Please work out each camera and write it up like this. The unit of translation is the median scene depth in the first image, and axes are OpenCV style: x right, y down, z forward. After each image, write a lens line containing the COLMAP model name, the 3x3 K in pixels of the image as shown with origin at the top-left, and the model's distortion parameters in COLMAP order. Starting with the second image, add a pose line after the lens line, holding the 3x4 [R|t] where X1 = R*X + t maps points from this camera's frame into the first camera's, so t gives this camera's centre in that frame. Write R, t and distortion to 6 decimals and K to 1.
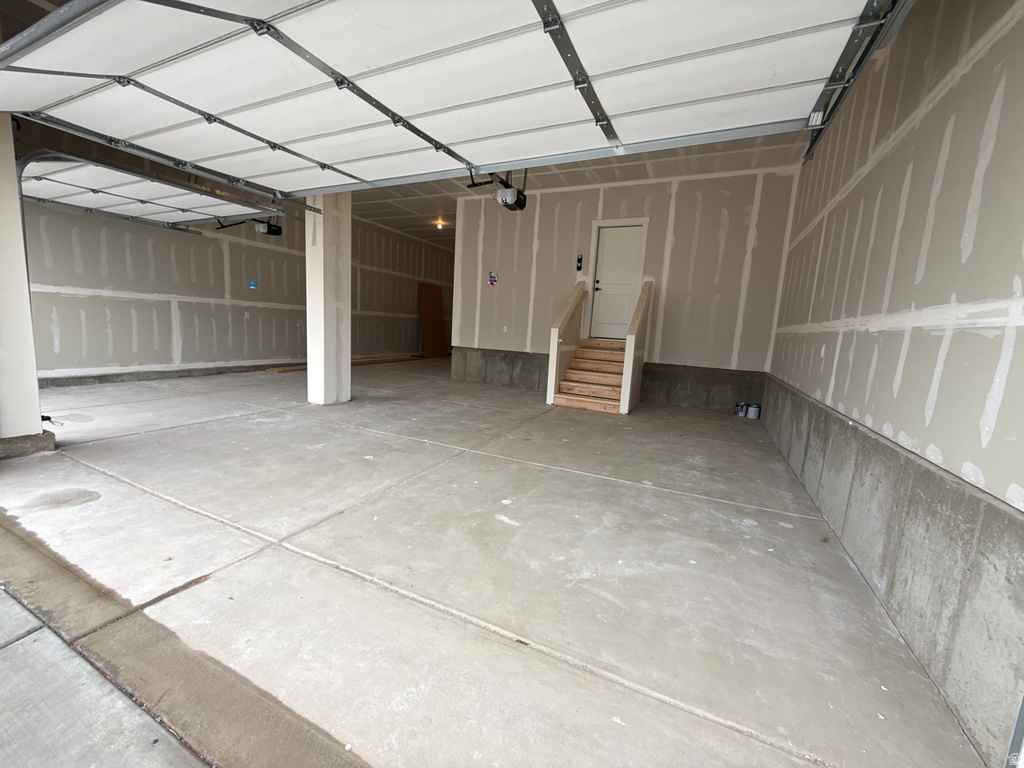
lens RADIAL K [[407.0, 0, 511.8], [0, 407.0, 384.4], [0, 0, 1]] dist [-0.003026, 0.000407]
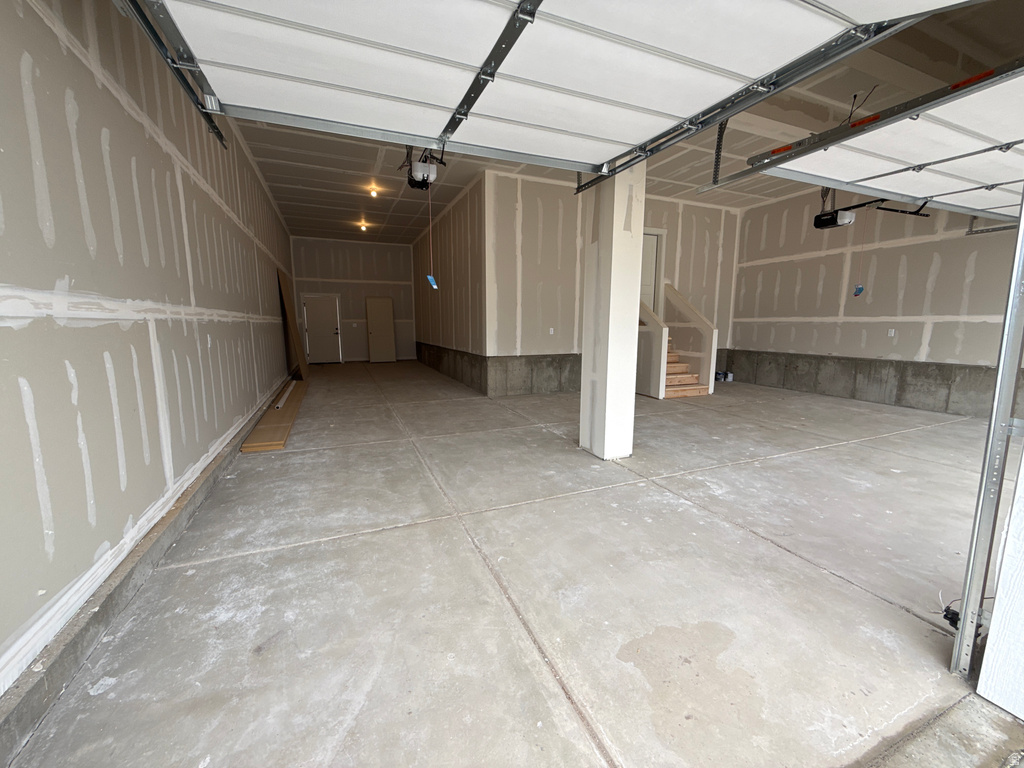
lens RADIAL K [[407.0, 0, 509.9], [0, 407.0, 382.6], [0, 0, 1]] dist [-0.003026, 0.000407]
pose [[0.666236, -0.162980, 0.727714, -0.907126], [0.141720, 0.985714, 0.091015, -0.141497], [-0.732152, 0.042494, 0.679815, 0.542155]]
